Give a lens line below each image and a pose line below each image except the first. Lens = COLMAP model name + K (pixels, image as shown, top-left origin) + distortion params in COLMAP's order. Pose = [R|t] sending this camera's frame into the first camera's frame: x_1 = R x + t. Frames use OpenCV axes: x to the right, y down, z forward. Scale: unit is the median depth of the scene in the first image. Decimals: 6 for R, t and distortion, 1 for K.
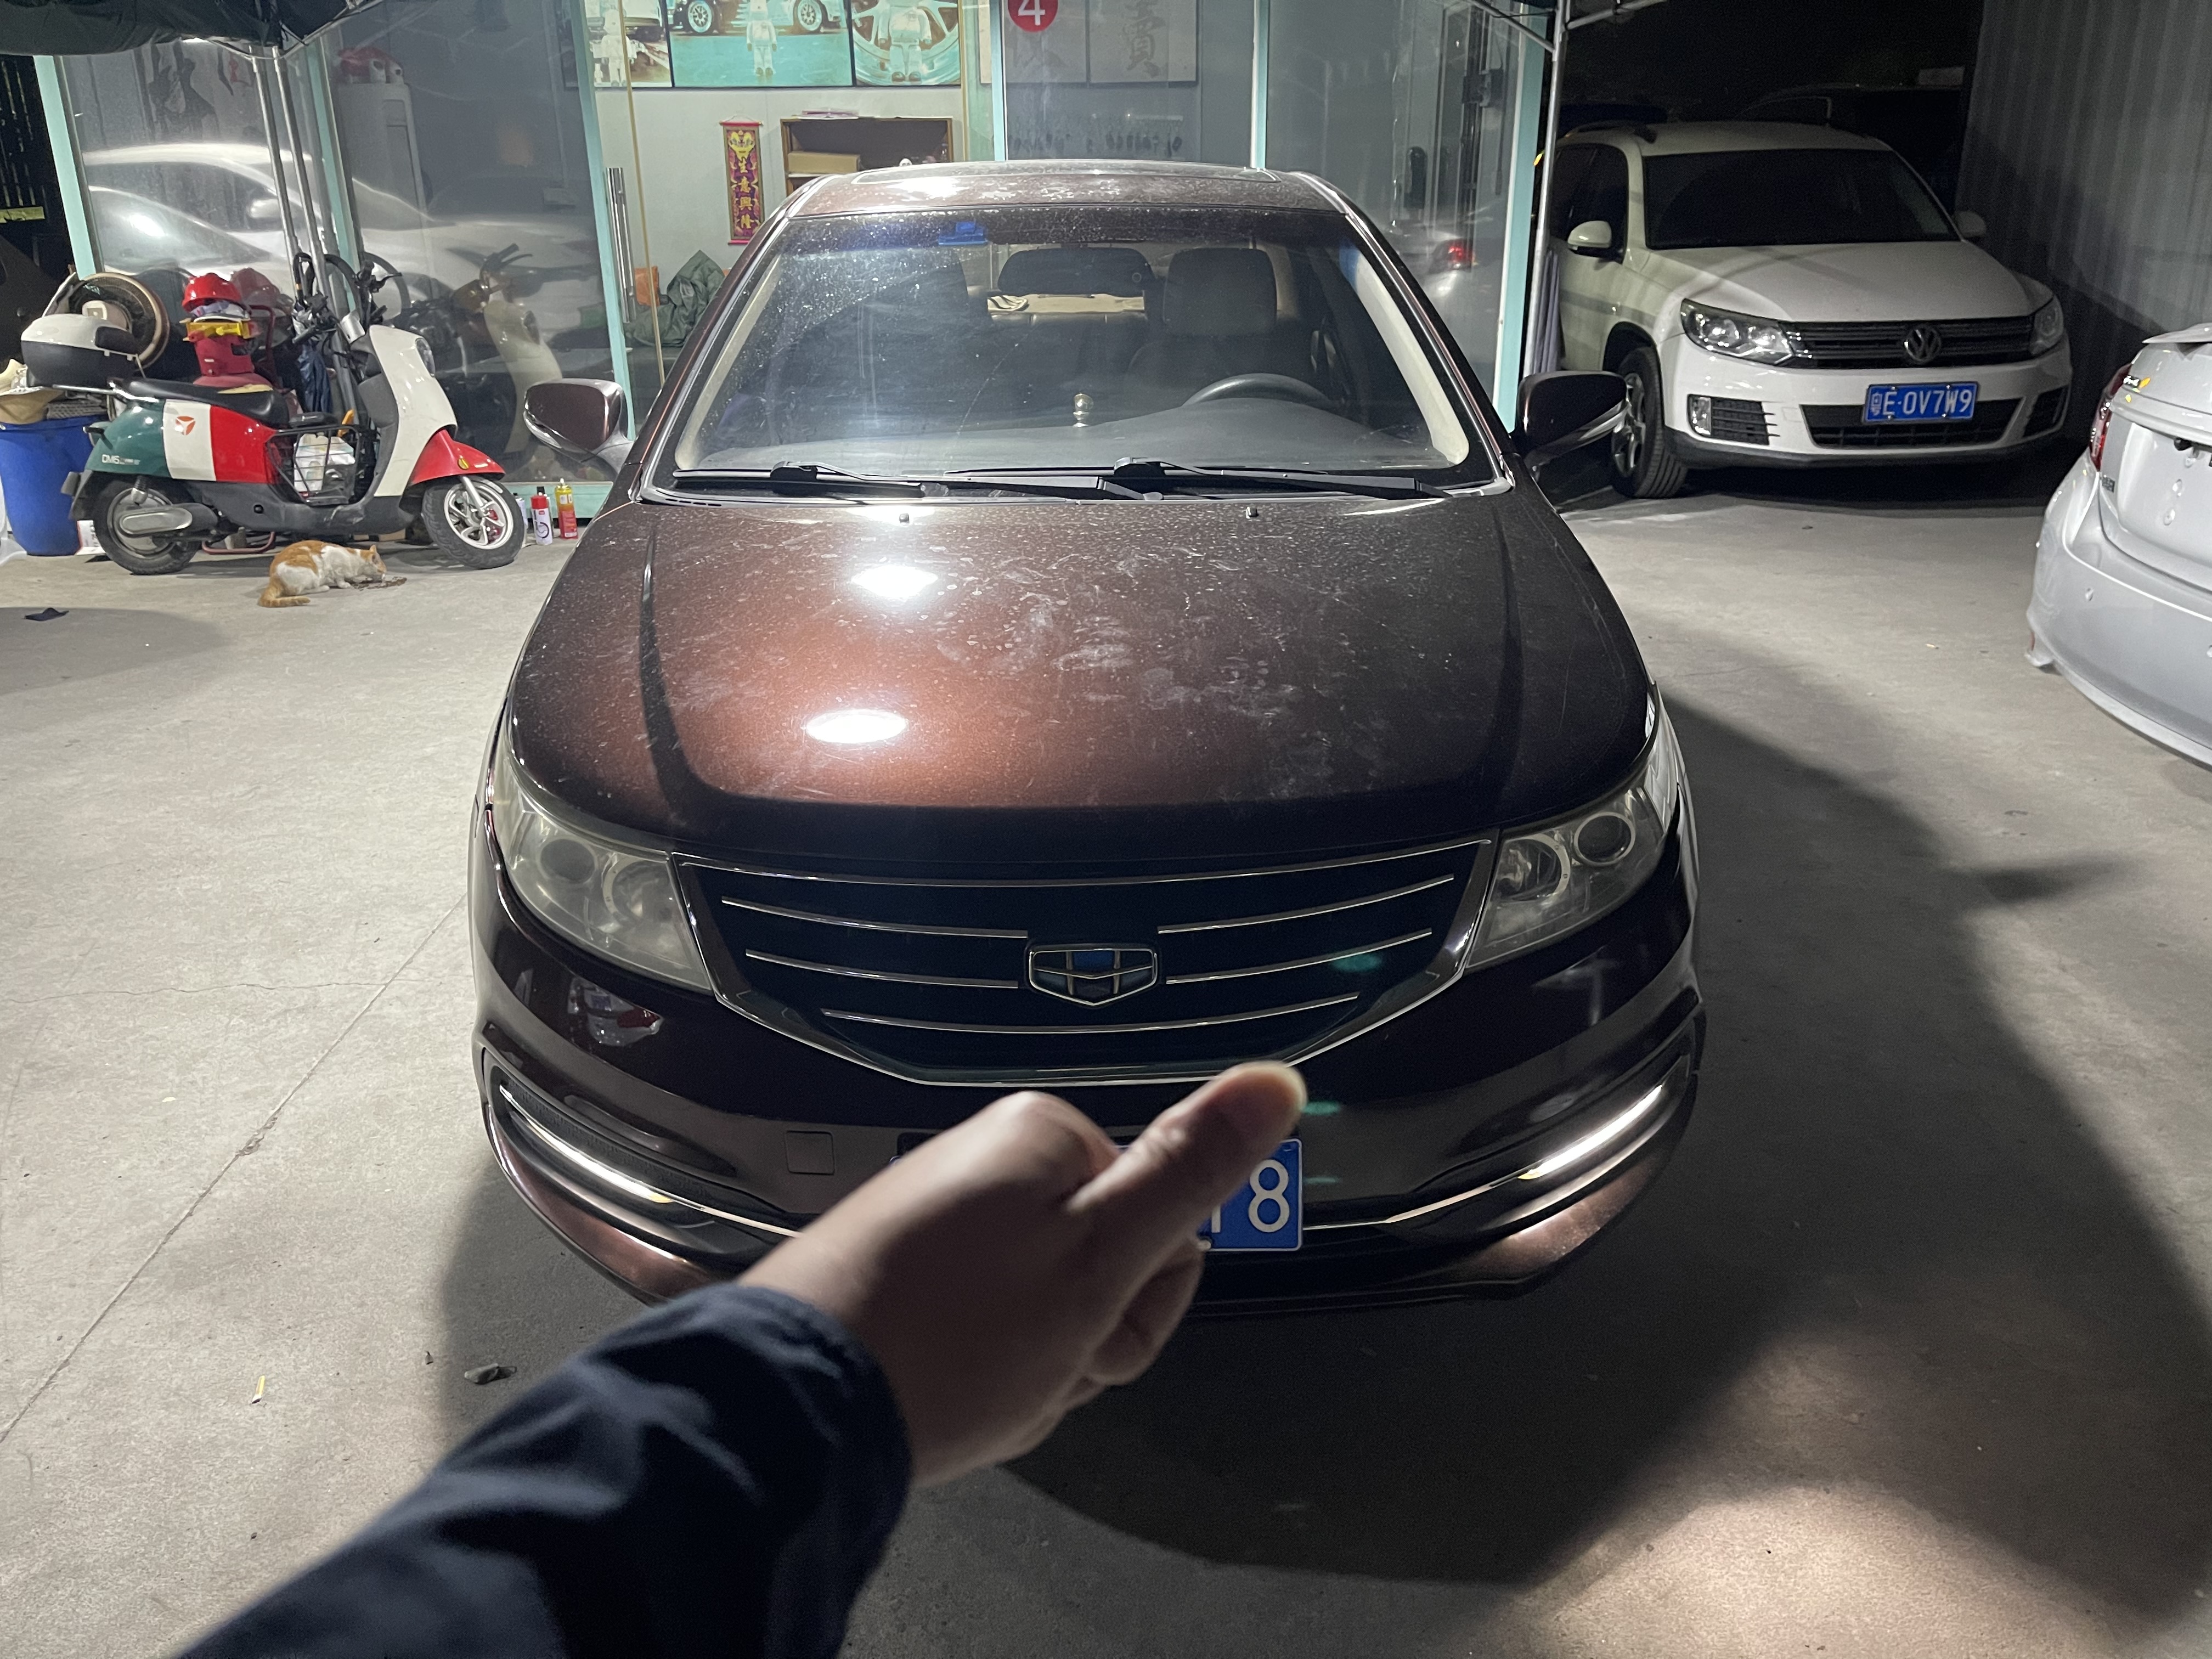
lens RADIAL K [[1688.2, 0, 1111.5], [0, 1688.2, 832.8], [0, 0, 1]] dist [0.053725, -0.079671]
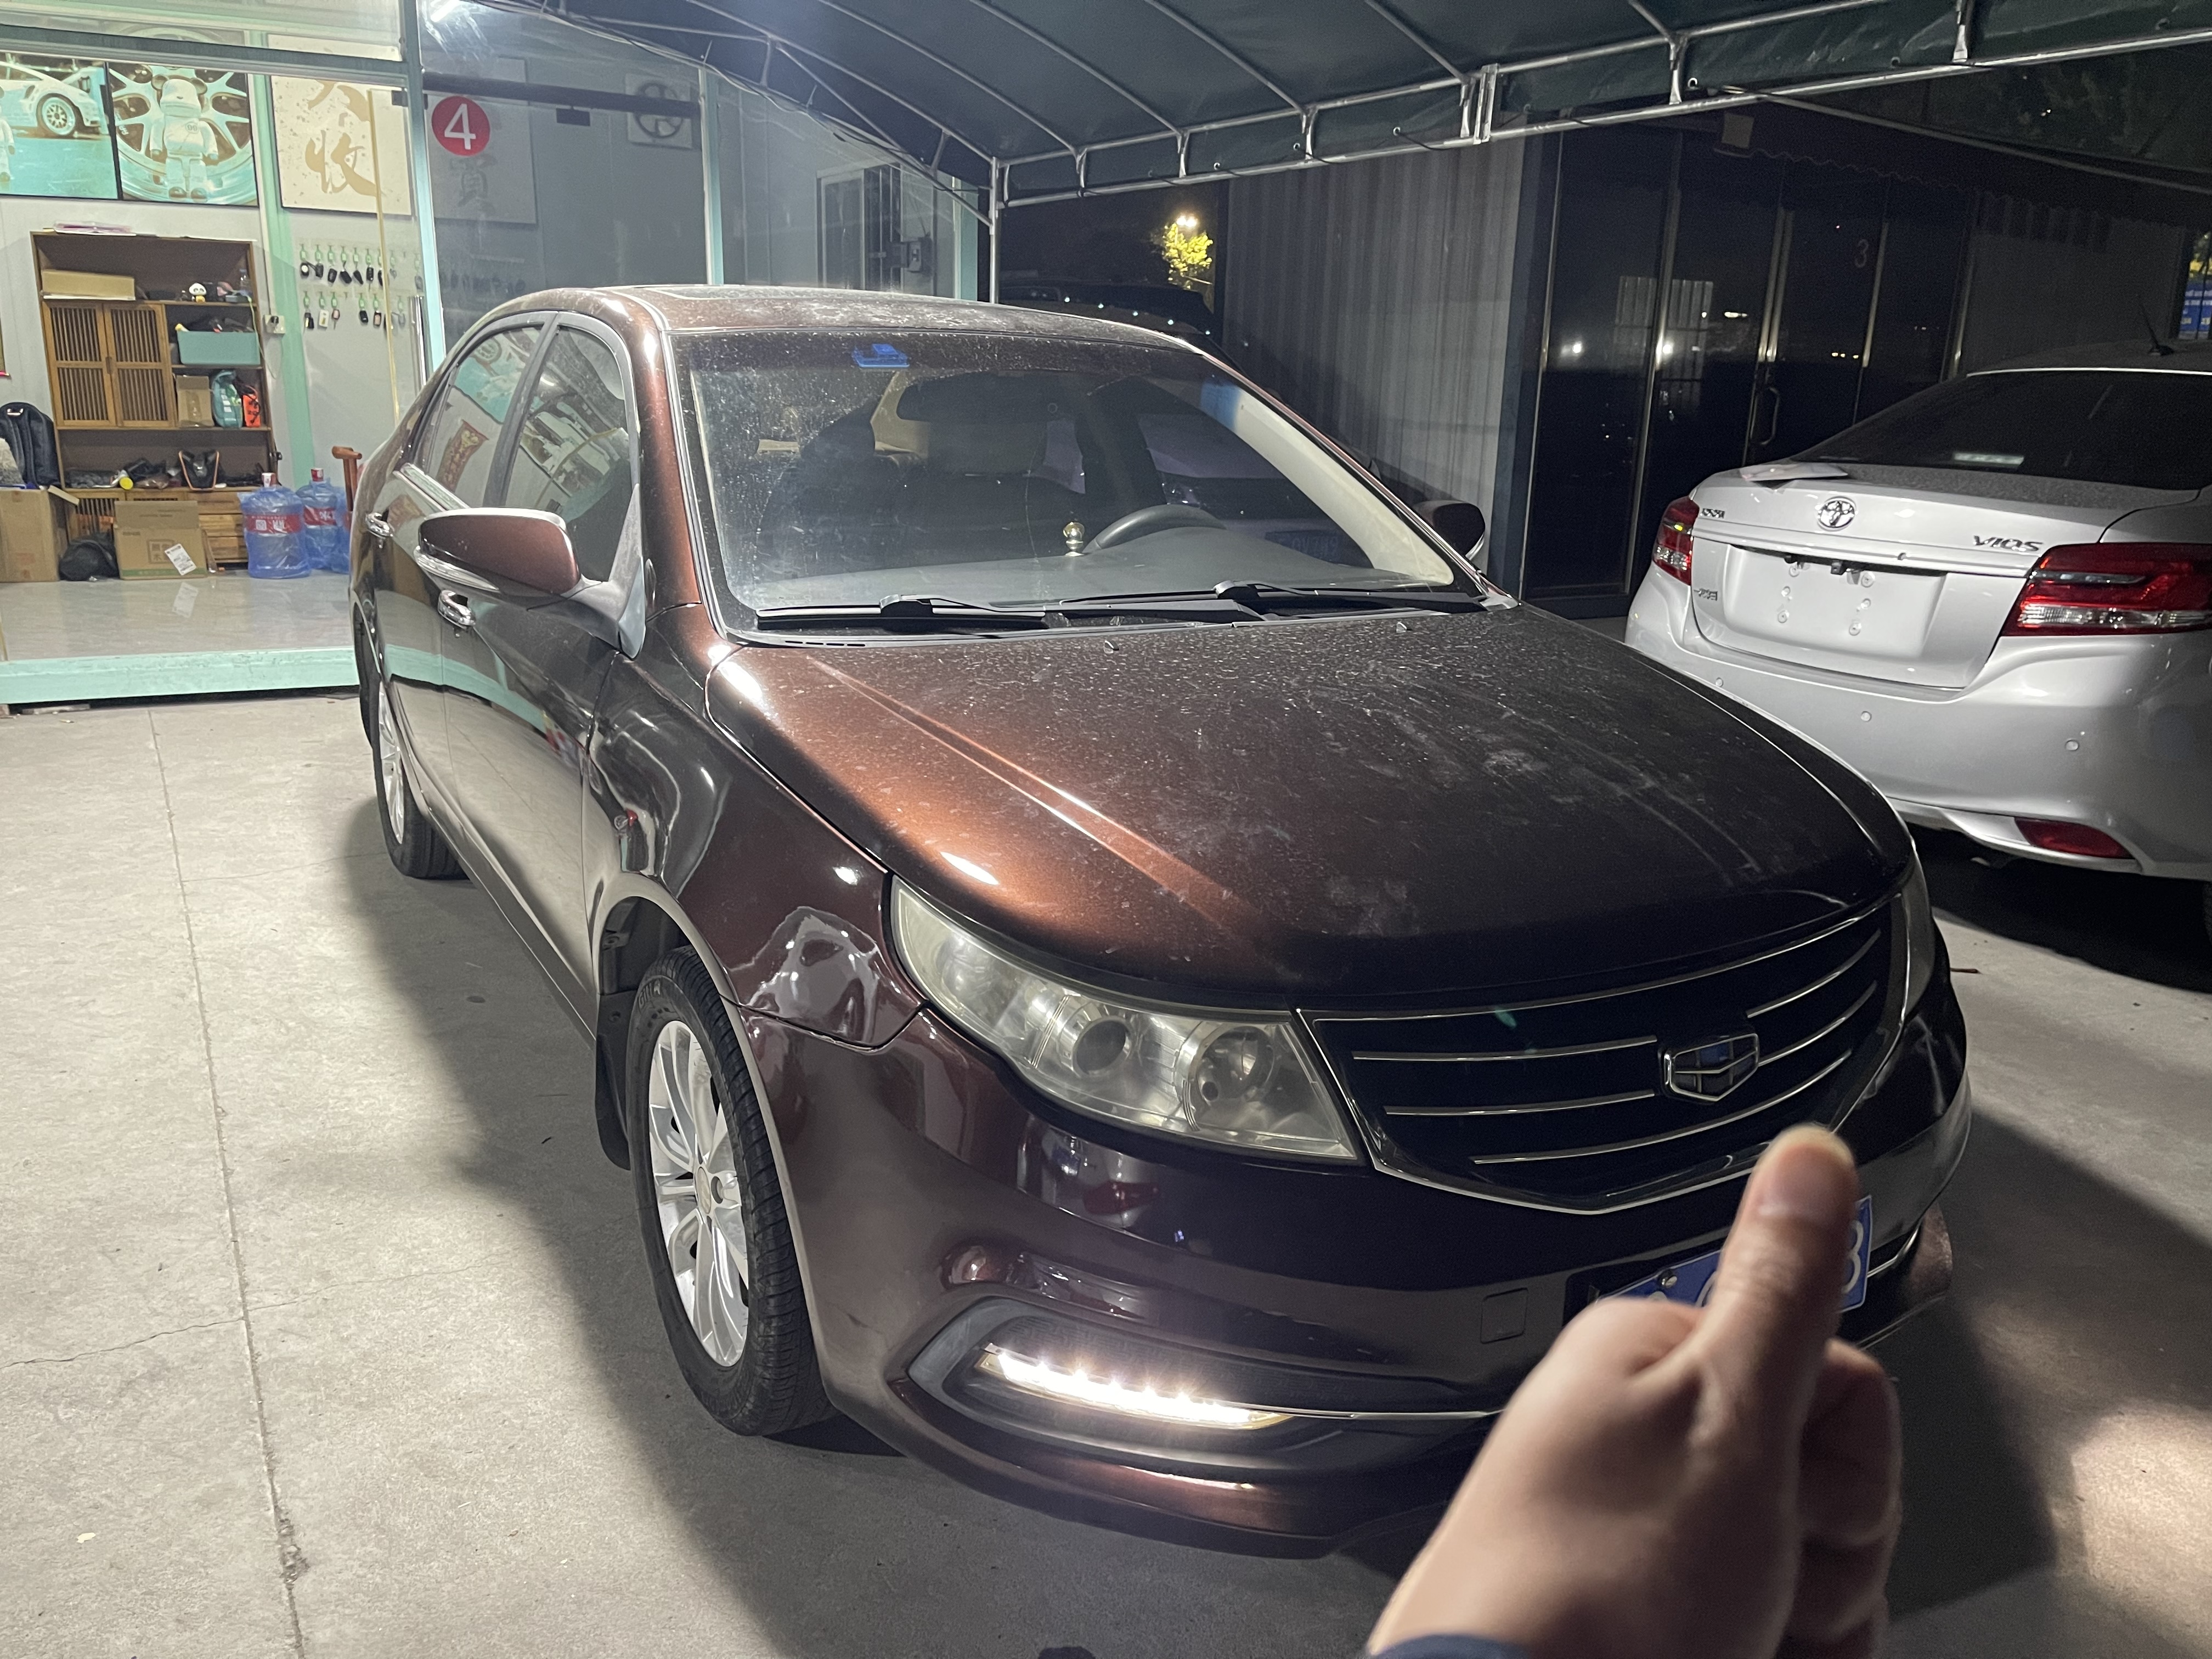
lens RADIAL K [[1688.2, 0, 1128.3], [0, 1688.2, 842.6], [0, 0, 1]] dist [0.053725, -0.079671]
pose [[0.870918, -0.097084, 0.481744, -0.186125], [0.138000, 0.989162, -0.050141, -0.010764], [-0.471655, 0.110149, 0.874876, 0.065803]]
